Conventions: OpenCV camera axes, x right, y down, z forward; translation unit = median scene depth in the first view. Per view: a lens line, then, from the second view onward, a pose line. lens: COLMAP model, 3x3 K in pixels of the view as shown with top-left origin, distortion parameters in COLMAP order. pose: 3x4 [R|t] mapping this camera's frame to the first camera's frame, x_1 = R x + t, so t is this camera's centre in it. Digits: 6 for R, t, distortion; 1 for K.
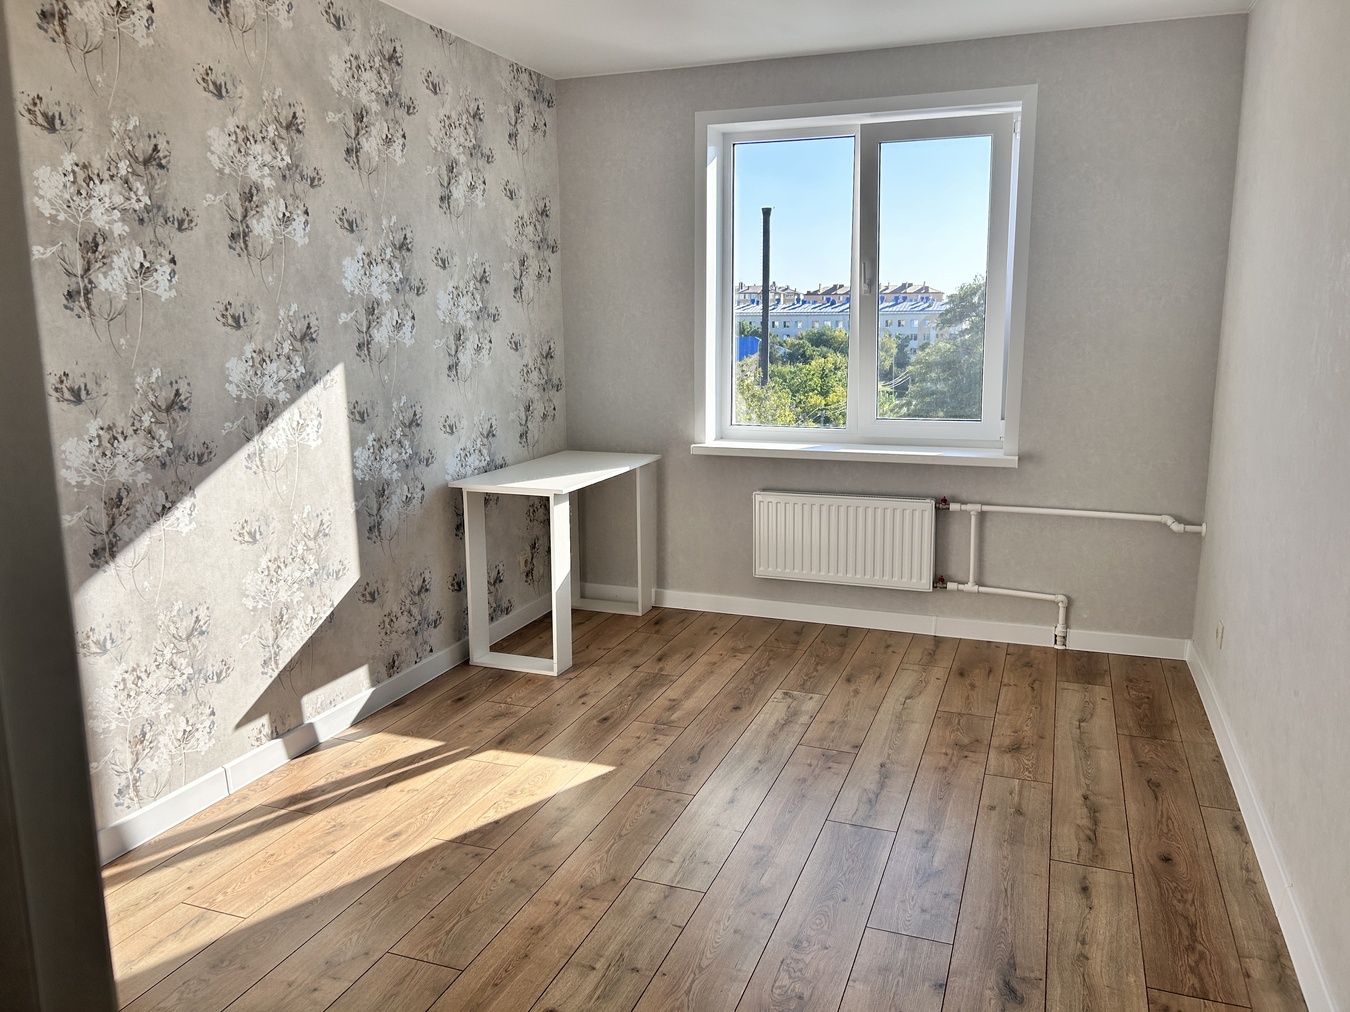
lens RADIAL K [[1016.4, 0, 673.1], [0, 1016.4, 505.6], [0, 0, 1]] dist [0.043138, -0.045736]
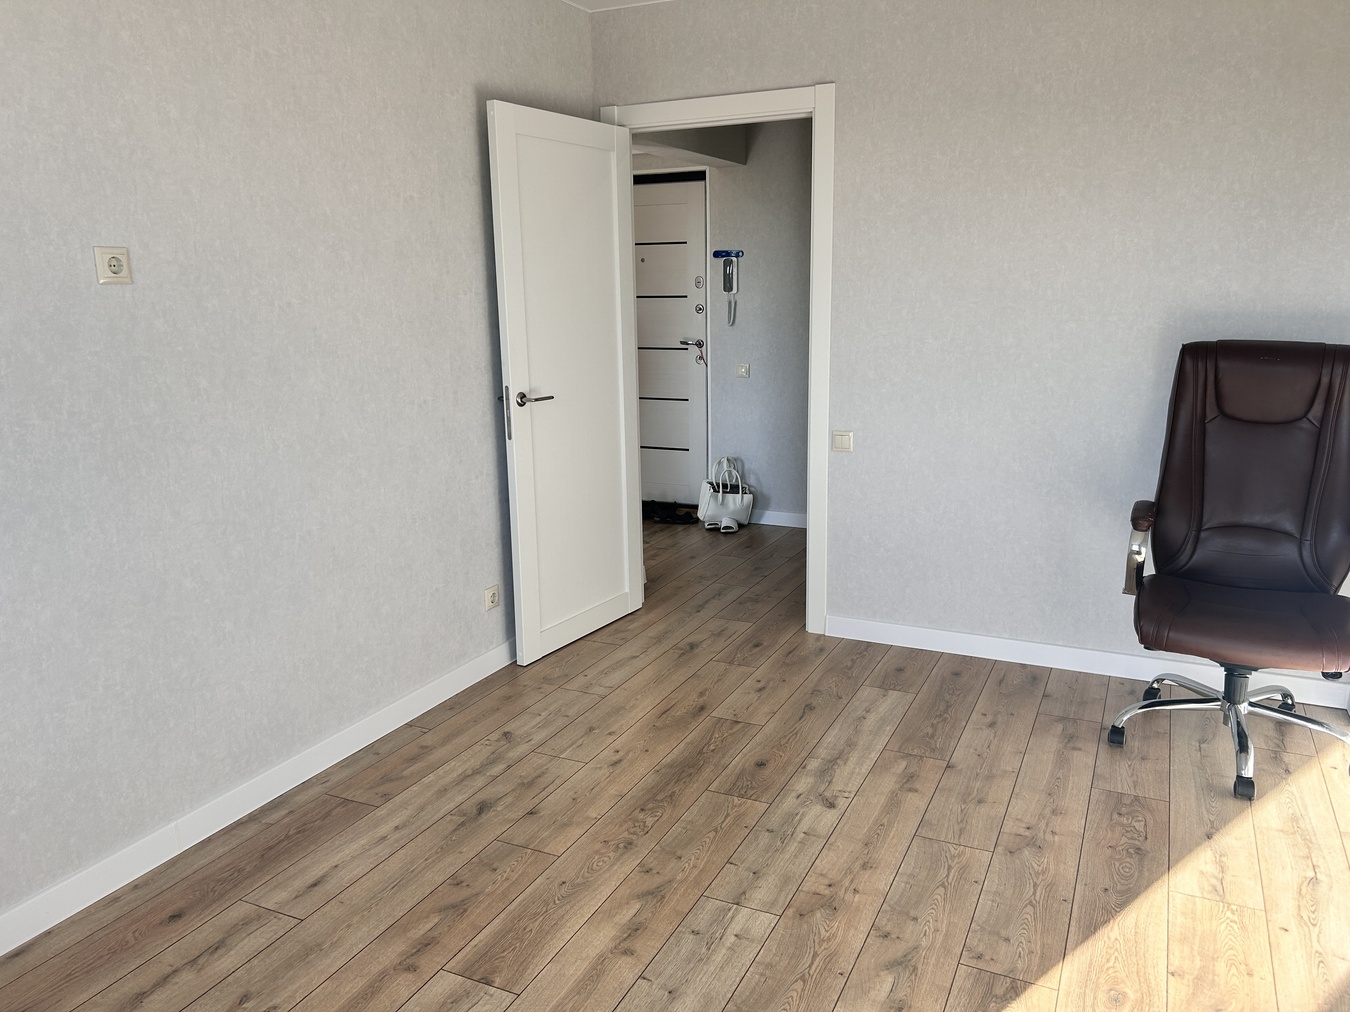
lens RADIAL K [[1016.4, 0, 672.7], [0, 1016.4, 511.7], [0, 0, 1]] dist [0.043138, -0.045736]
pose [[-0.996378, -0.001402, 0.085028, -0.015890], [0.031919, 0.920595, 0.389212, -0.238863], [-0.078822, 0.390516, -0.917215, 1.280335]]
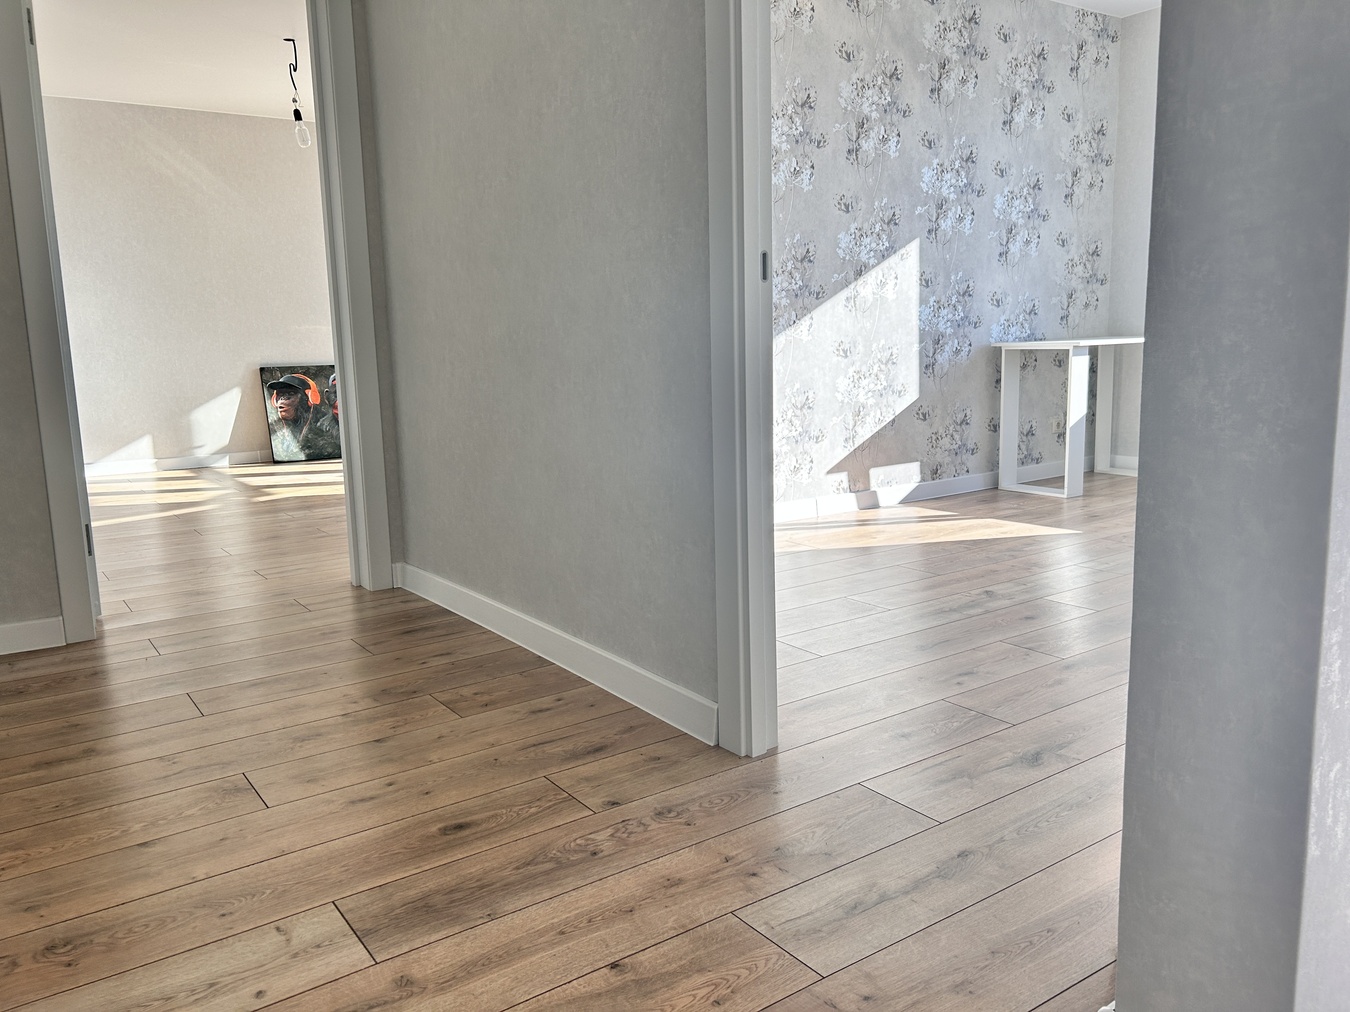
lens RADIAL K [[1016.4, 0, 665.2], [0, 1016.4, 500.9], [0, 0, 1]] dist [0.043138, -0.045736]
pose [[0.831205, 0.071110, -0.551400, 0.191388], [-0.077011, 0.996952, 0.012479, 0.224247], [0.550607, 0.032092, 0.834147, -0.354615]]
